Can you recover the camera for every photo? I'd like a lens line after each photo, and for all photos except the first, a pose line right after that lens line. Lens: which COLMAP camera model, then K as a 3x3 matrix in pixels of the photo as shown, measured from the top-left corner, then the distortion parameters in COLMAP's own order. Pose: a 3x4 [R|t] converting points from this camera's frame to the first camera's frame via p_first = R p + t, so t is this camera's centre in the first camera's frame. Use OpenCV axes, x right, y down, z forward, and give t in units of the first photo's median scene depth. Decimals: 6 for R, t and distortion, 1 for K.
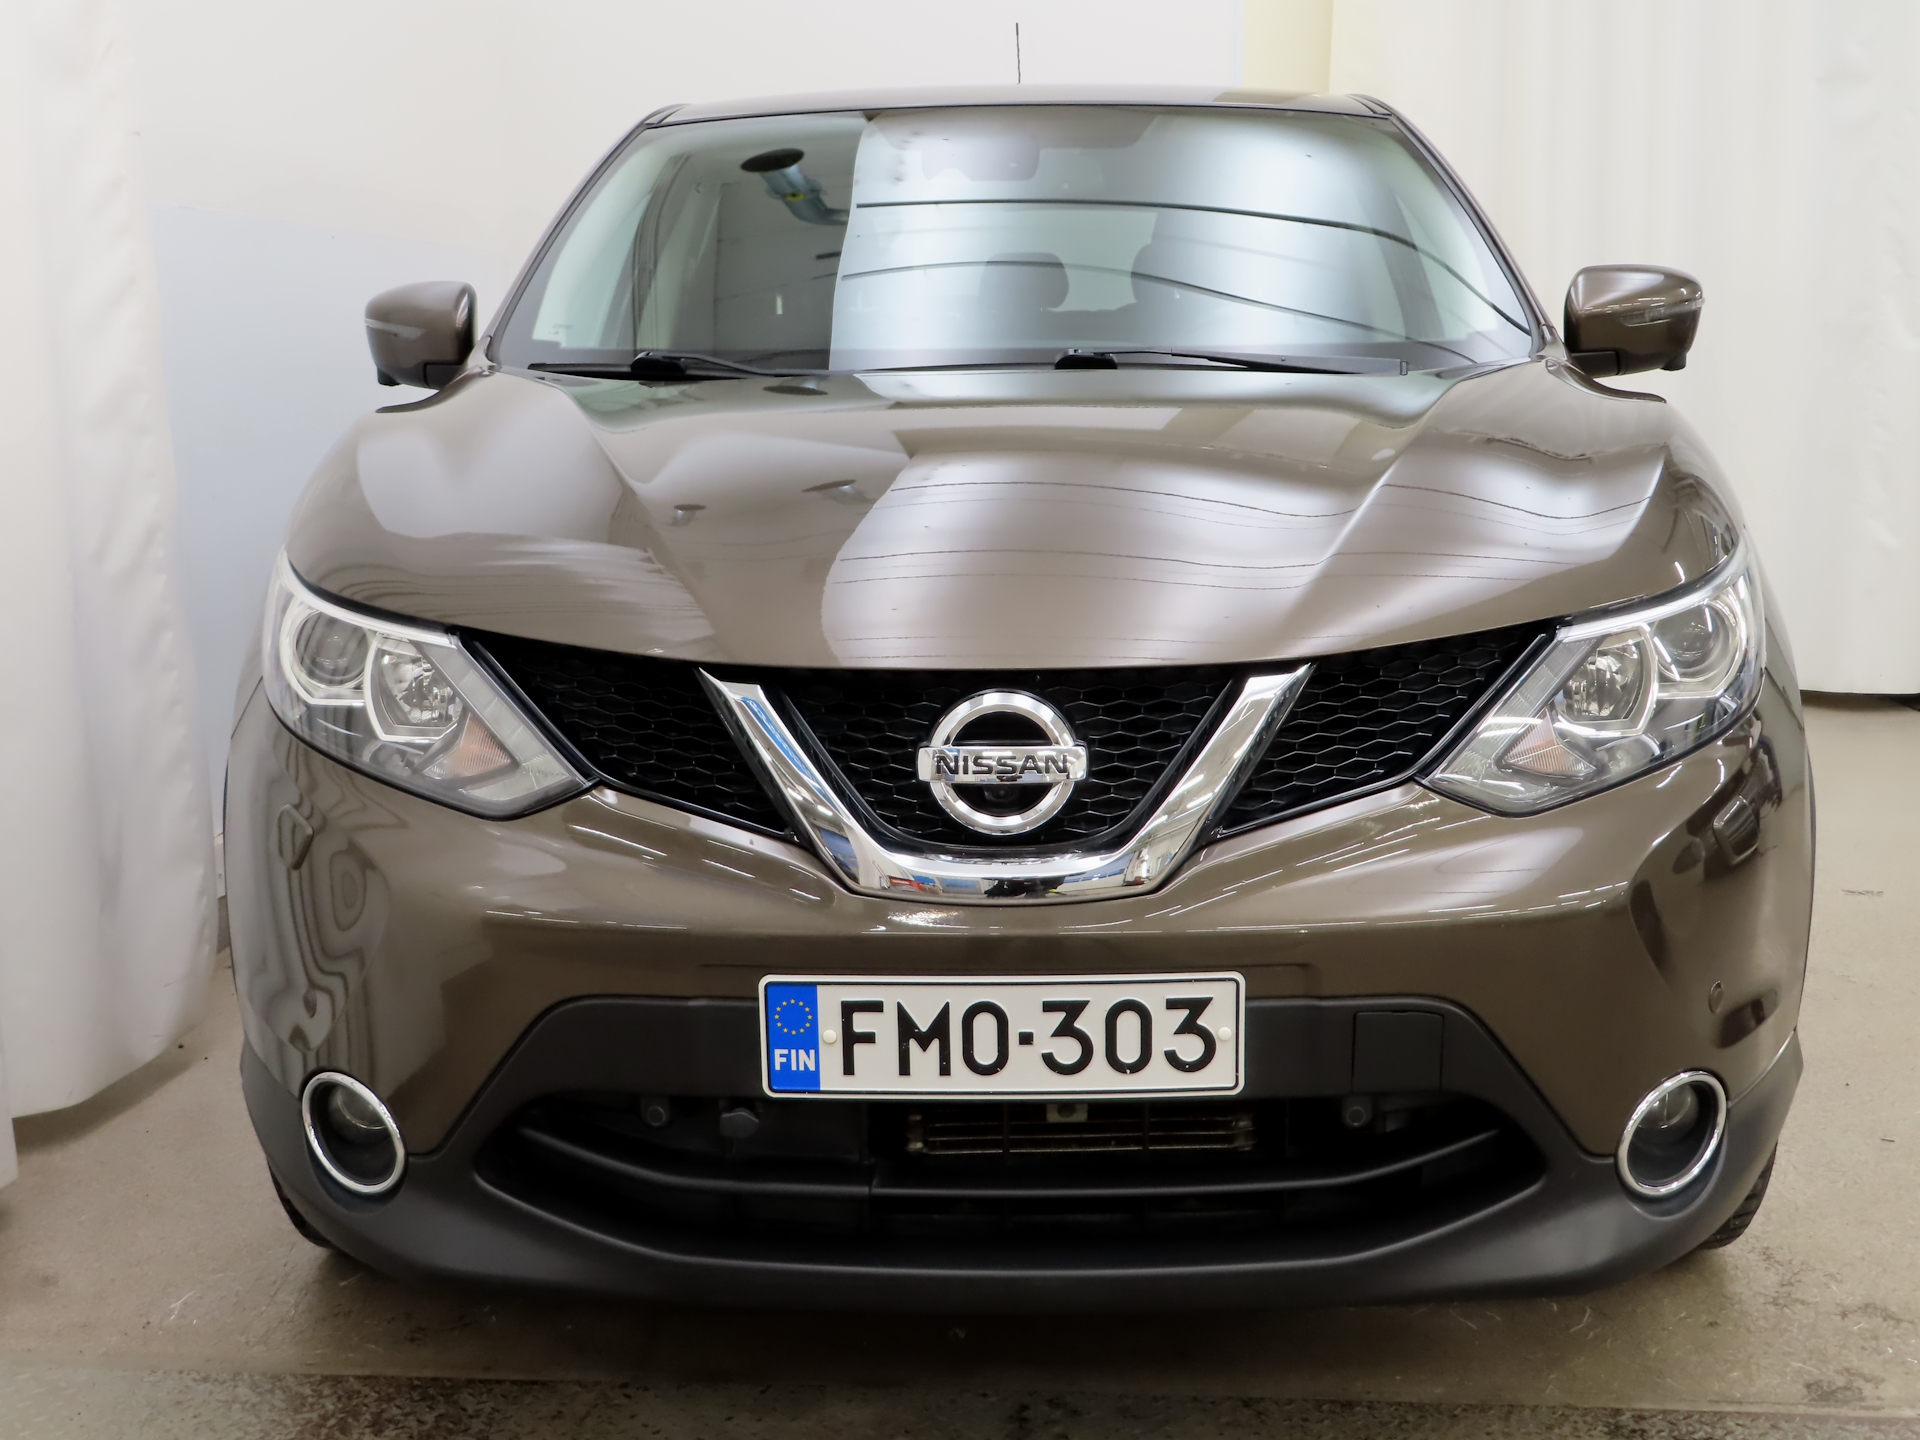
lens RADIAL K [[2415.6, 0, 960.0], [0, 2415.6, 720.0], [0, 0, 1]] dist [0.023548, -0.045696]
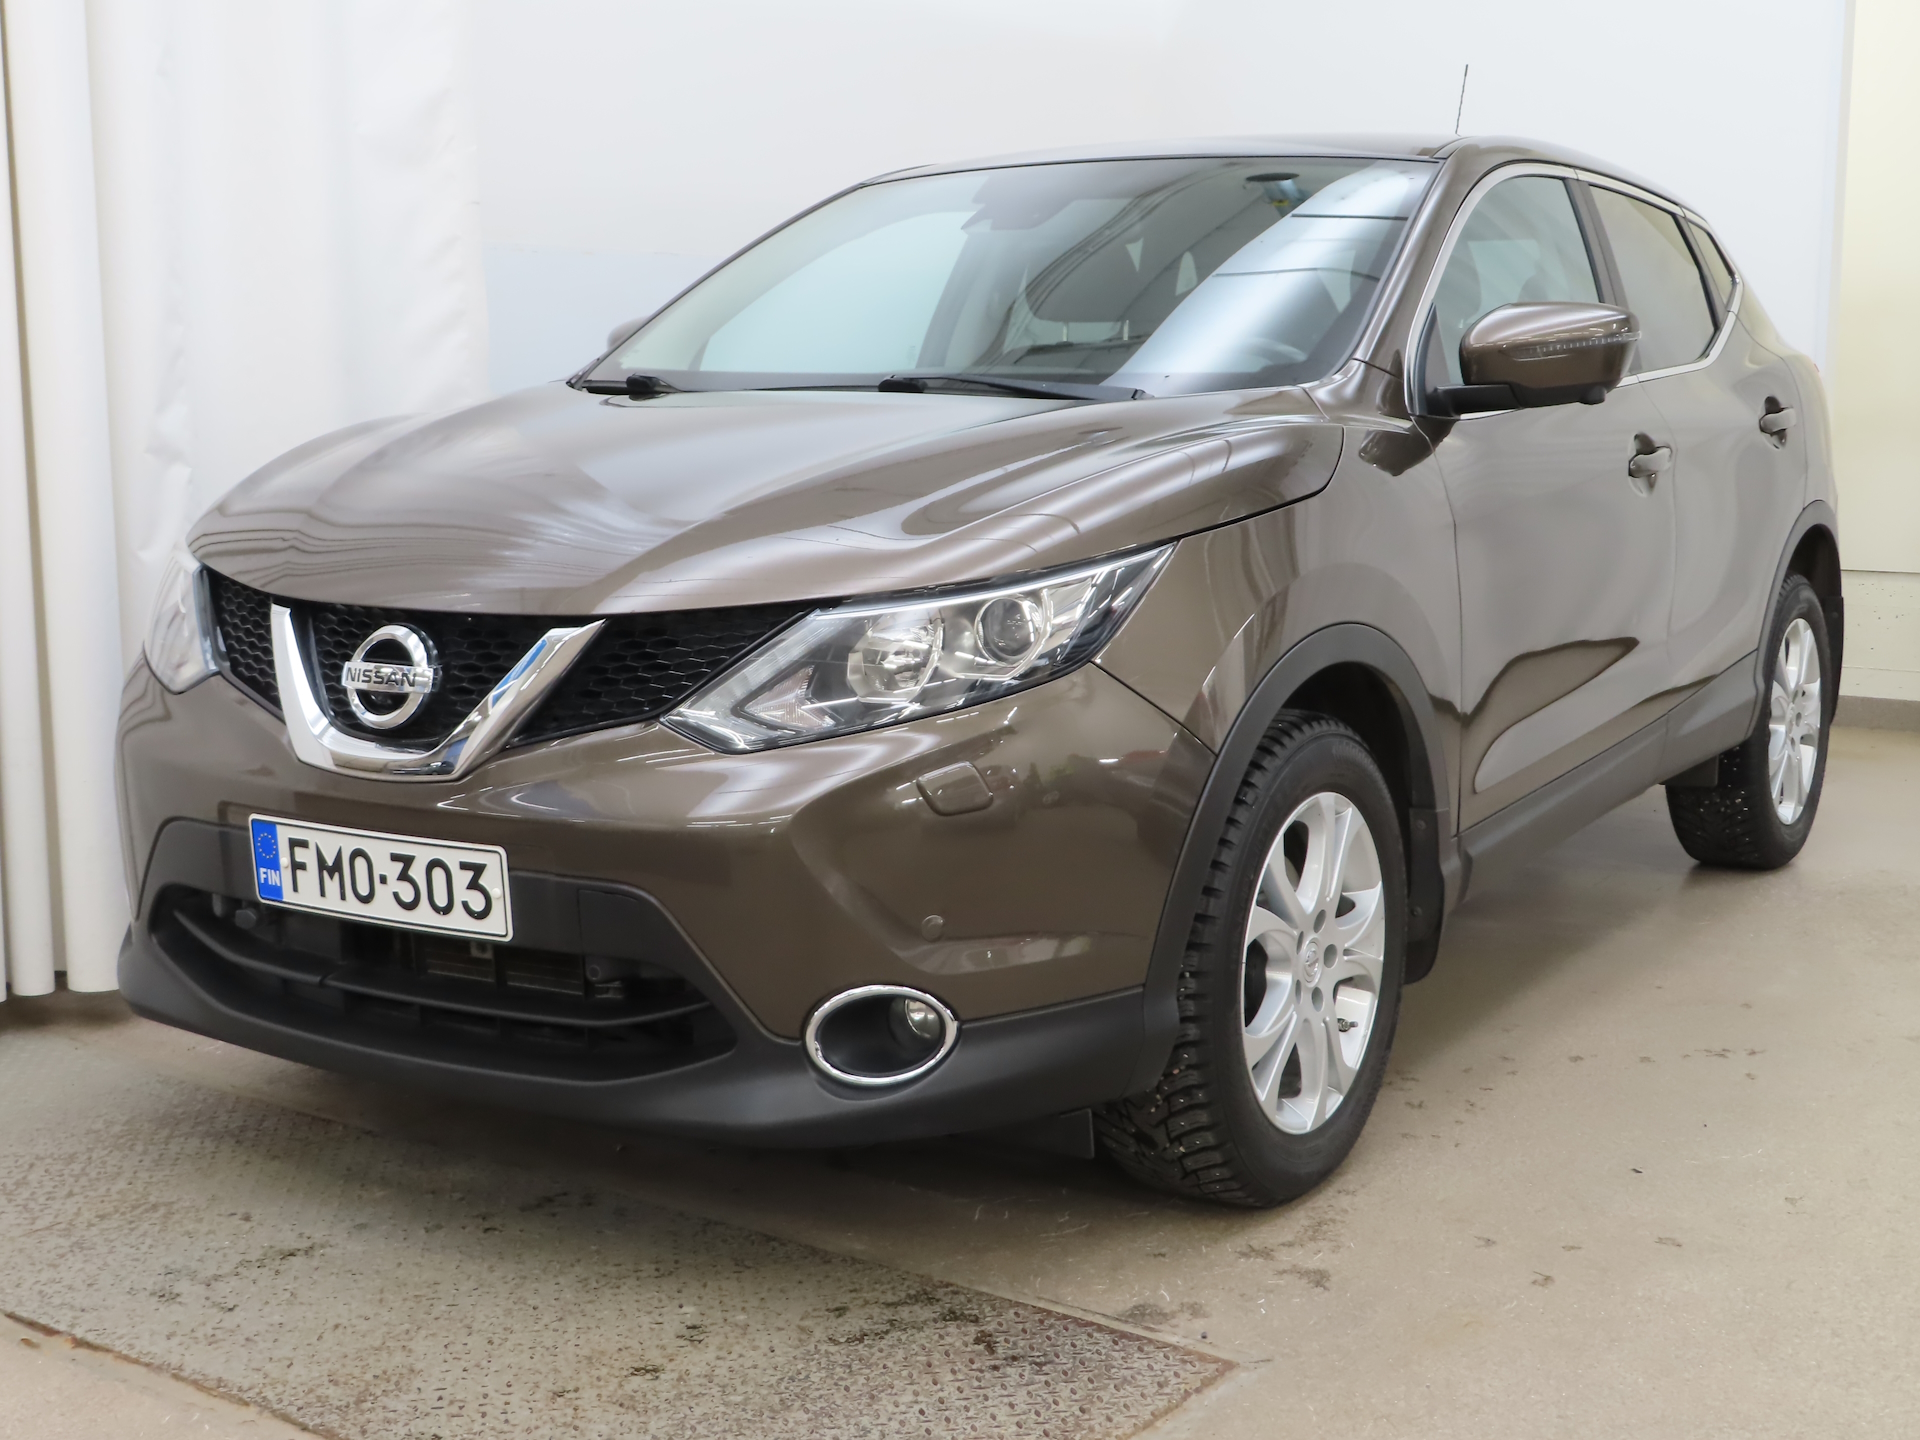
lens RADIAL K [[2415.6, 0, 960.0], [0, 2415.6, 720.0], [0, 0, 1]] dist [0.023548, -0.045696]
pose [[0.866769, 0.084618, -0.491478, 0.969472], [-0.087582, 0.996012, 0.017024, -0.009391], [0.490959, 0.028289, 0.870723, -0.030464]]
